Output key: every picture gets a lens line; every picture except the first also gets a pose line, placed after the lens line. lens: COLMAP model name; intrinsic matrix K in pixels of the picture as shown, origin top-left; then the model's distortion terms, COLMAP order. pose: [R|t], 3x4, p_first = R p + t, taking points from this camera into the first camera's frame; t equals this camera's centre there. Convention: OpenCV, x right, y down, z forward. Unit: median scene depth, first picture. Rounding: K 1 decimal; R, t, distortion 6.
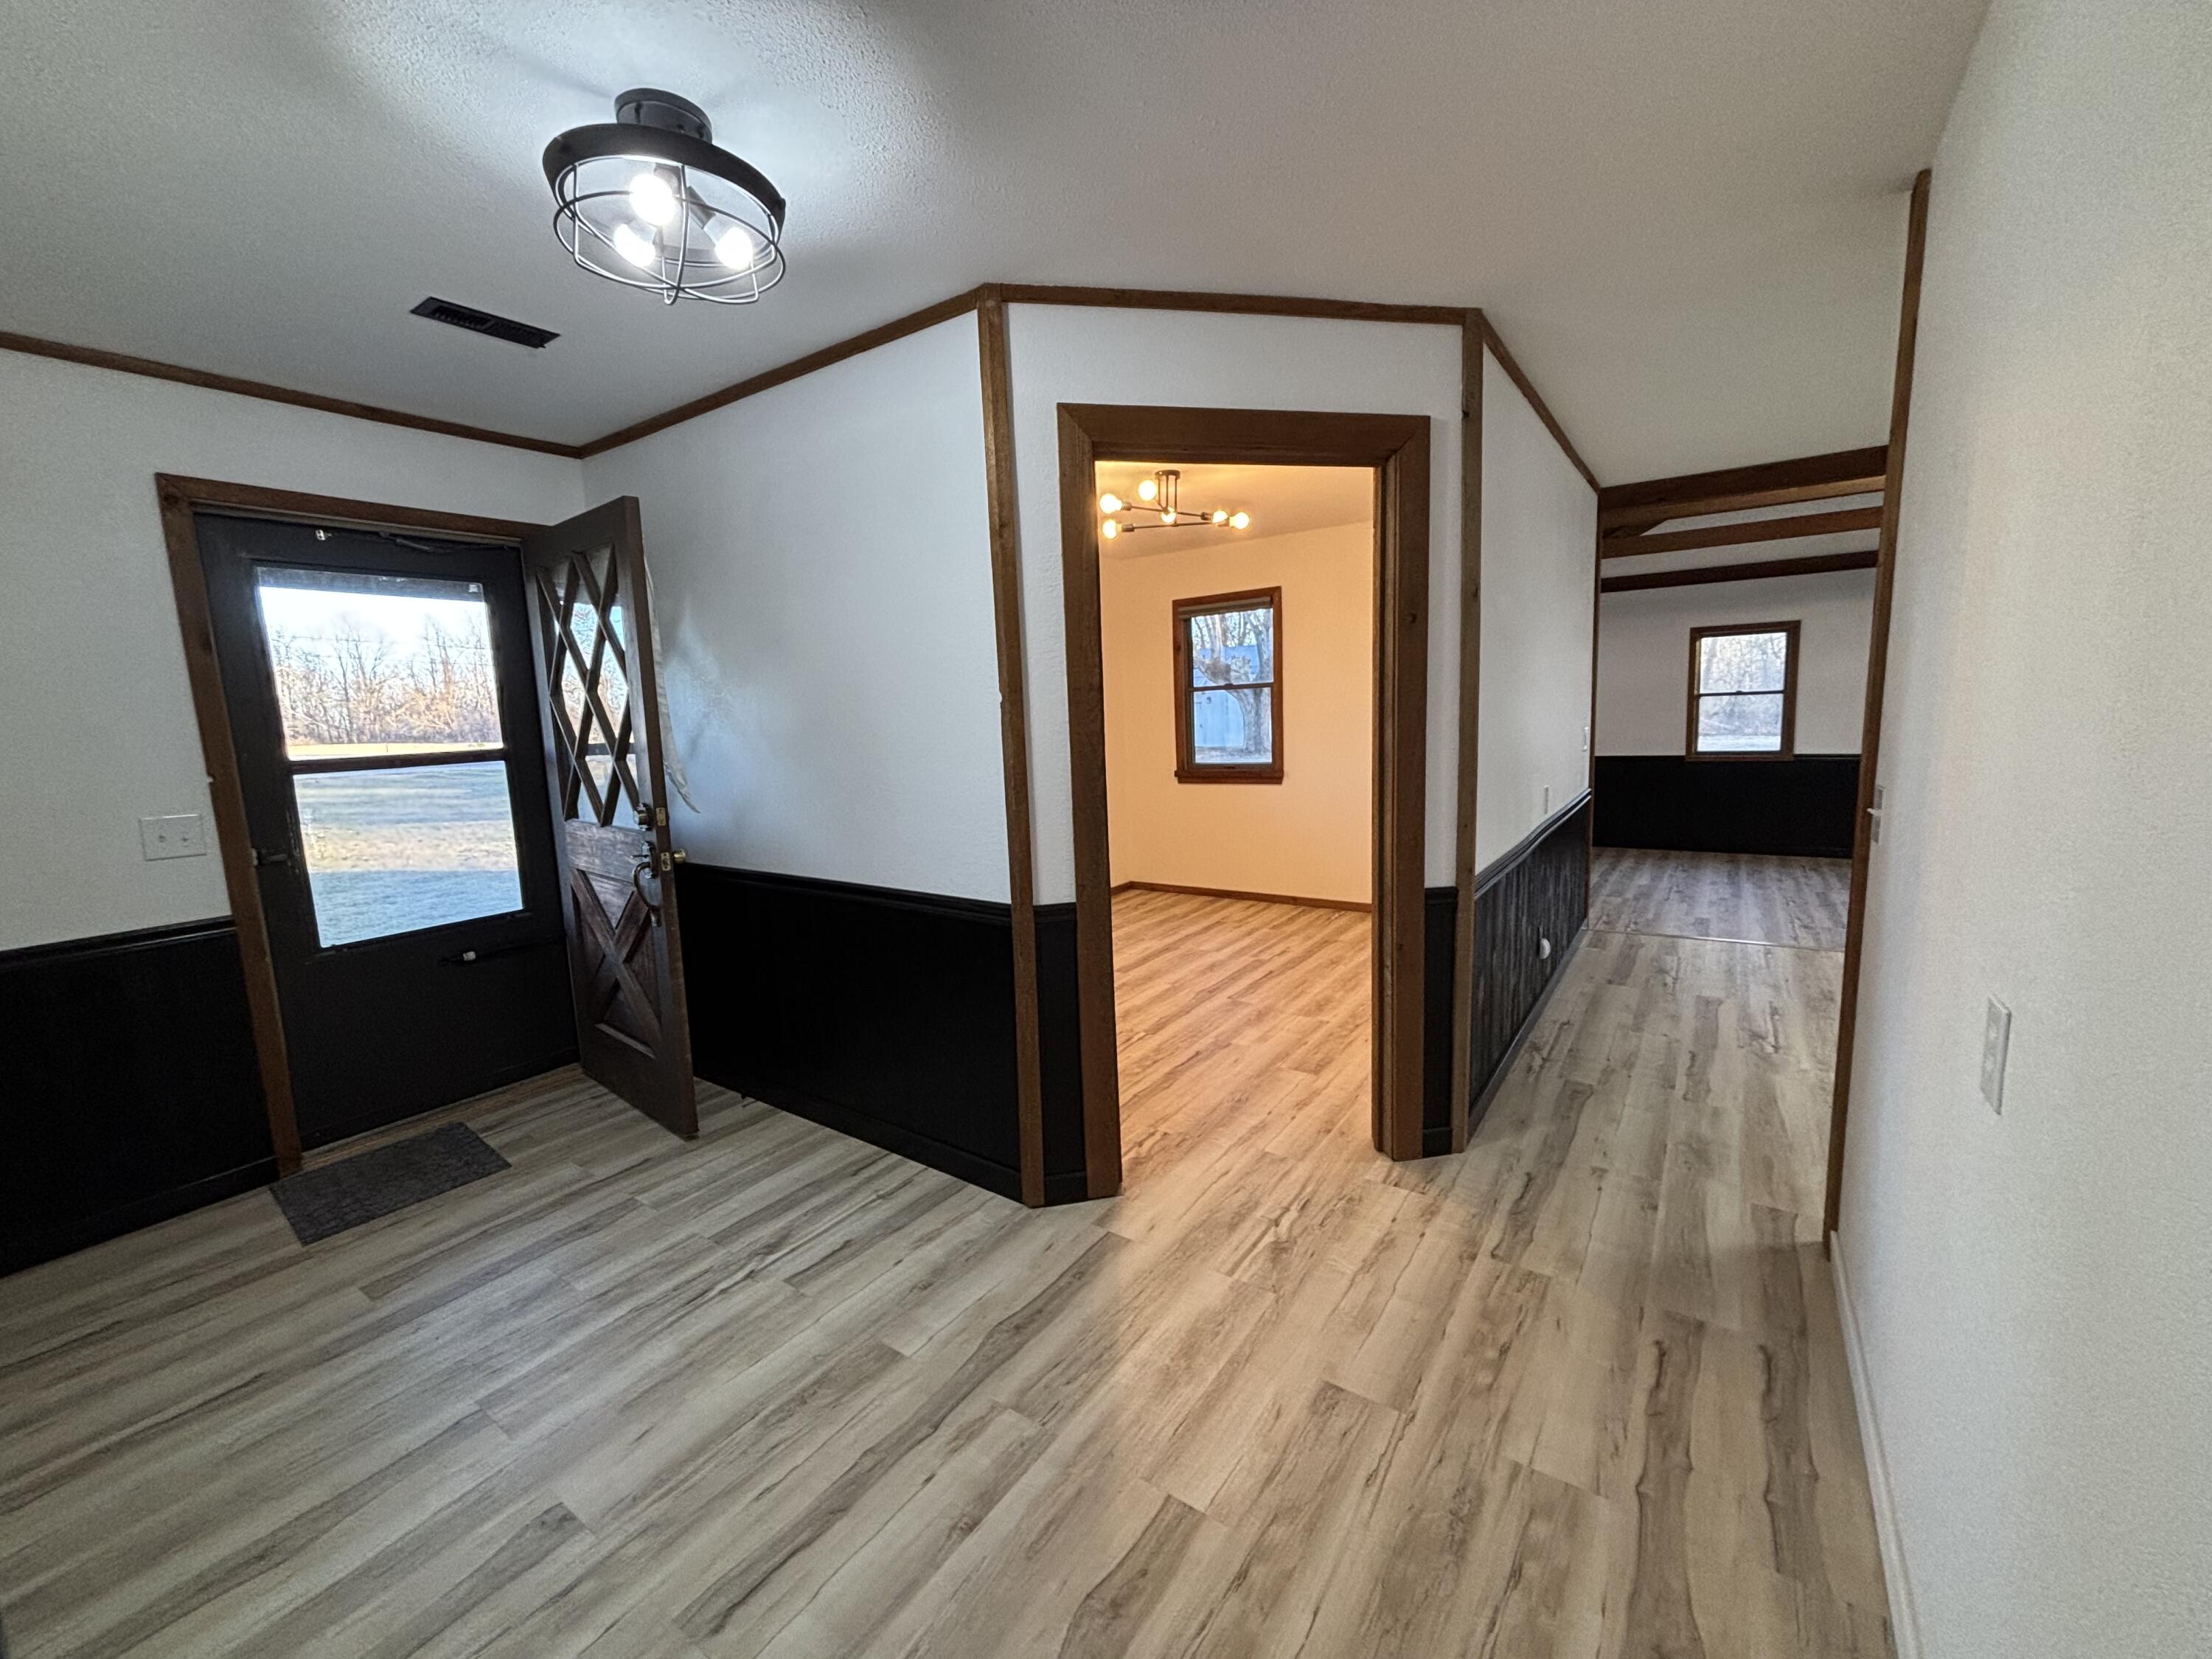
lens RADIAL K [[890.9, 0, 1106.8], [0, 890.9, 817.9], [0, 0, 1]] dist [0.001054, 0.000012]
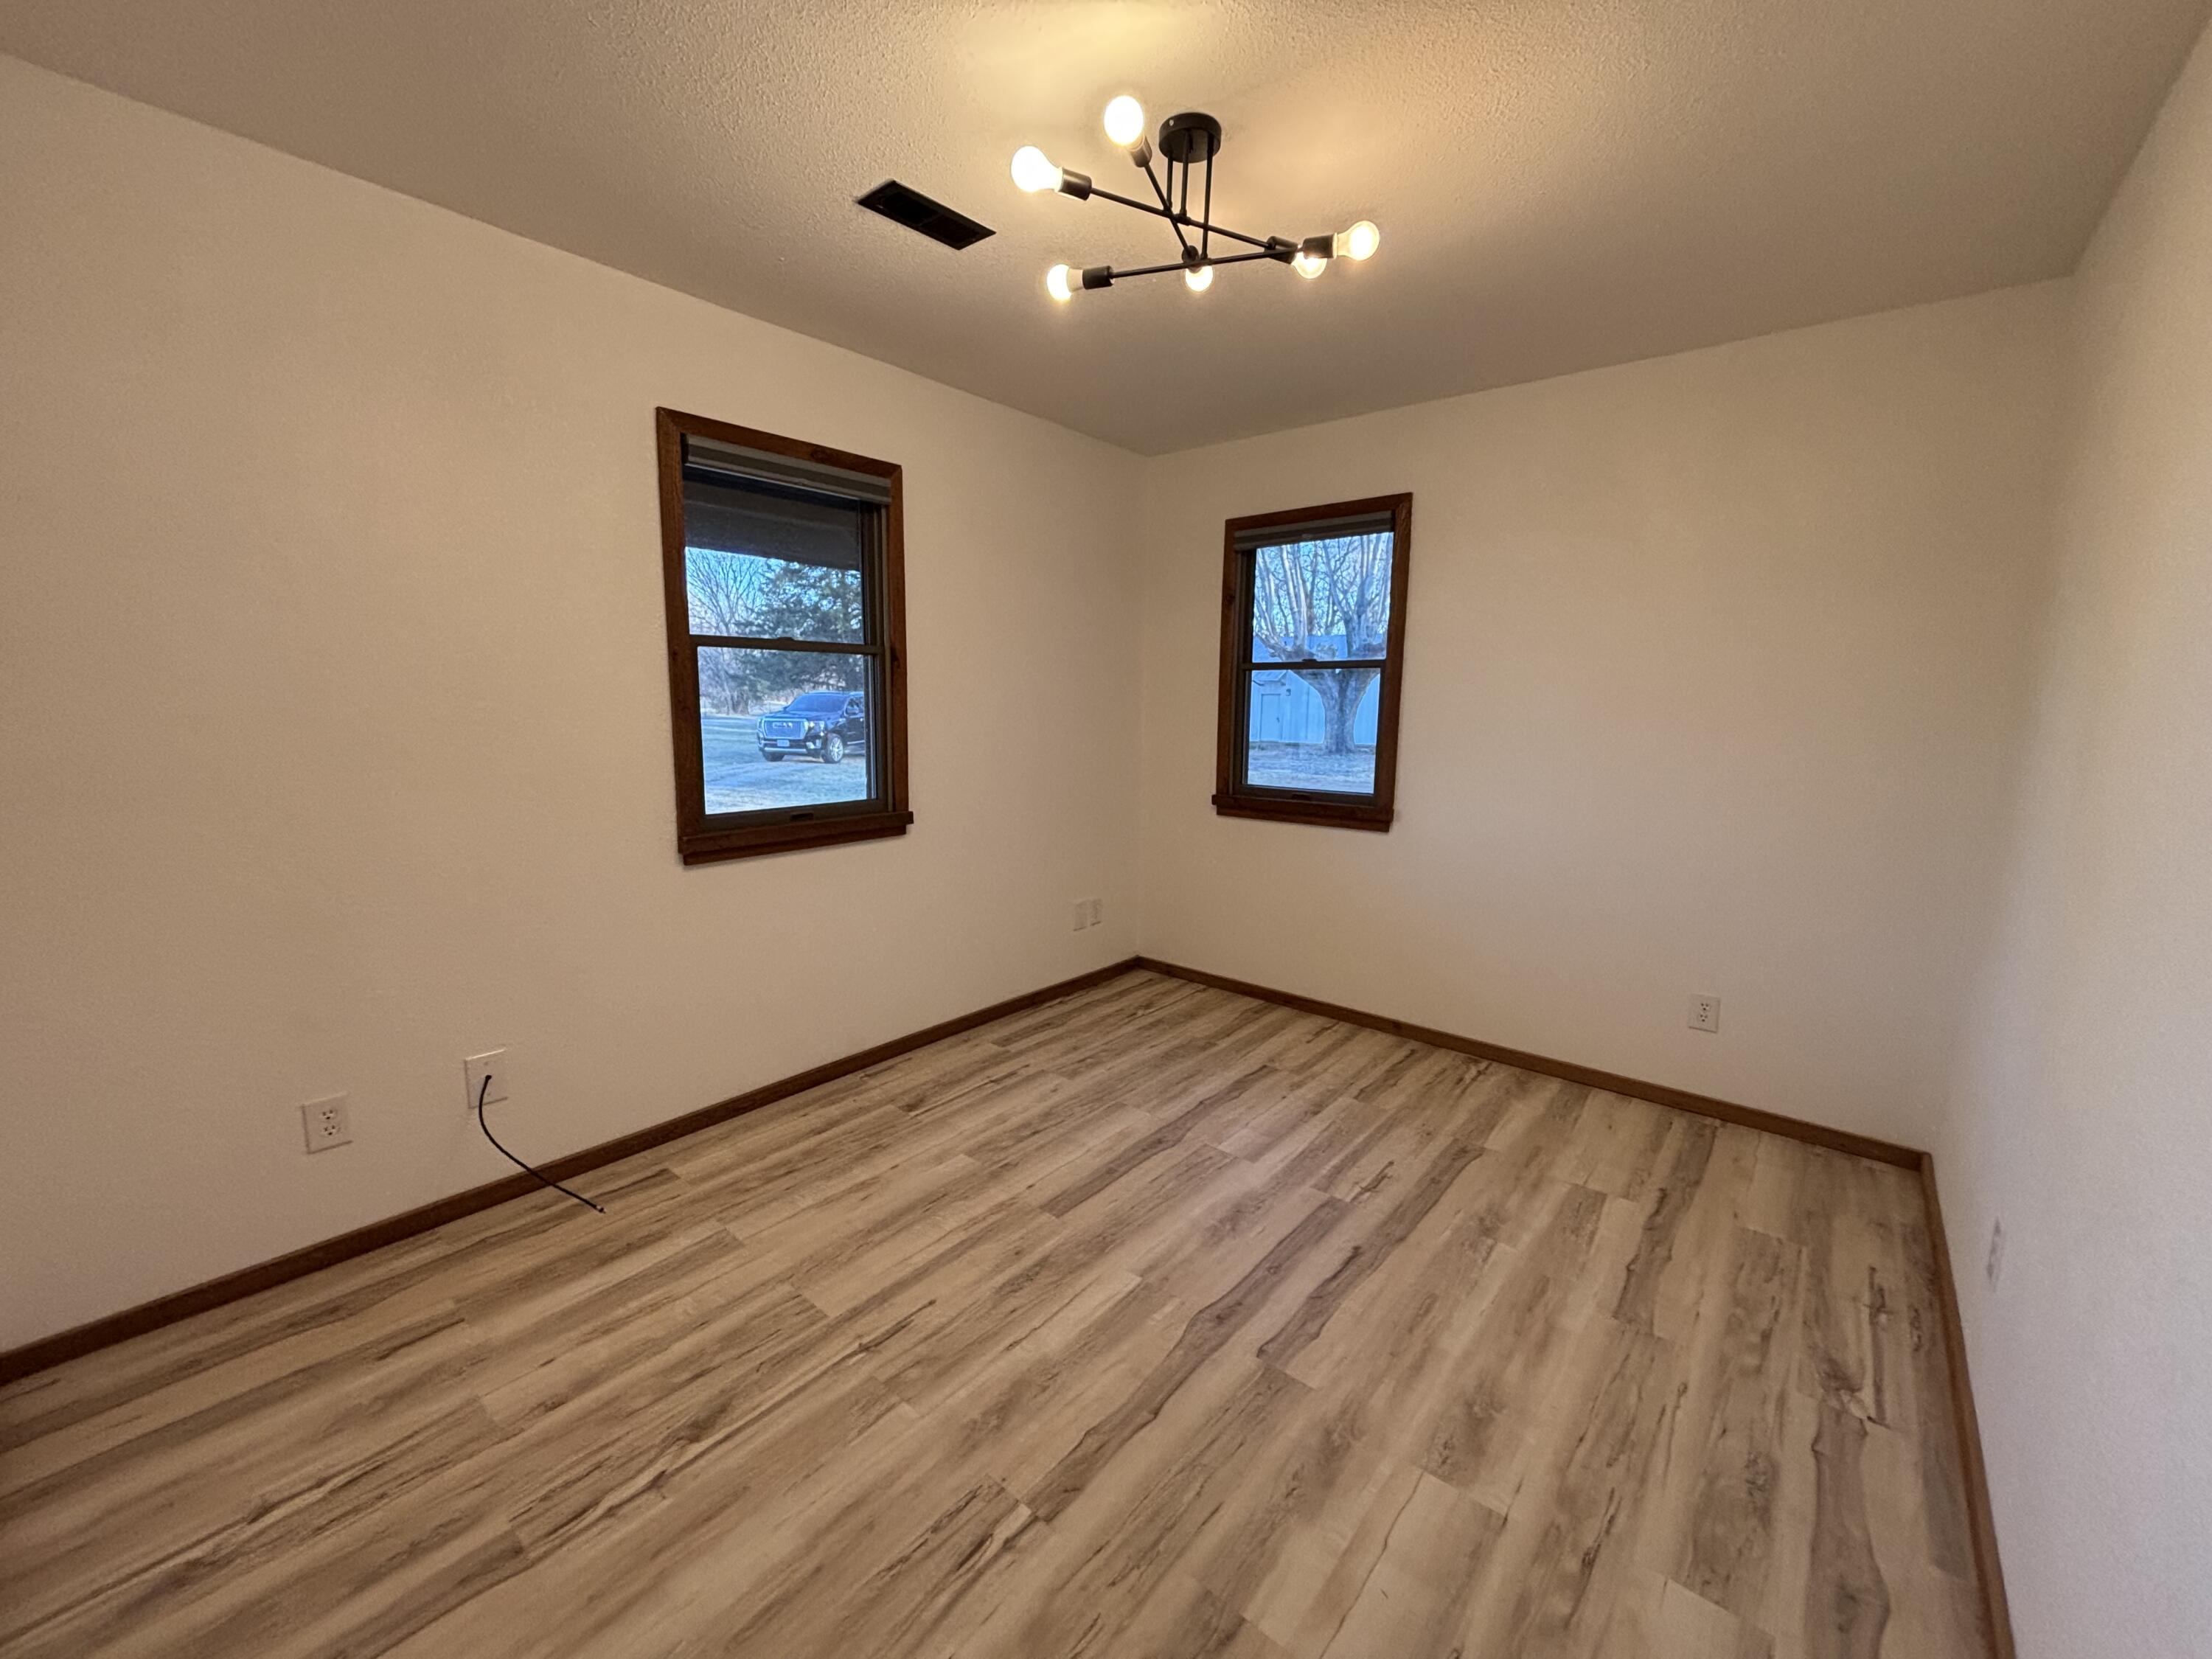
lens RADIAL K [[890.9, 0, 1106.8], [0, 890.9, 817.9], [0, 0, 1]] dist [0.001054, 0.000012]
pose [[0.994748, 0.063755, -0.080076, 0.062347], [-0.062402, 0.997865, 0.019287, -0.052270], [0.081135, -0.014189, 0.996602, 0.432622]]
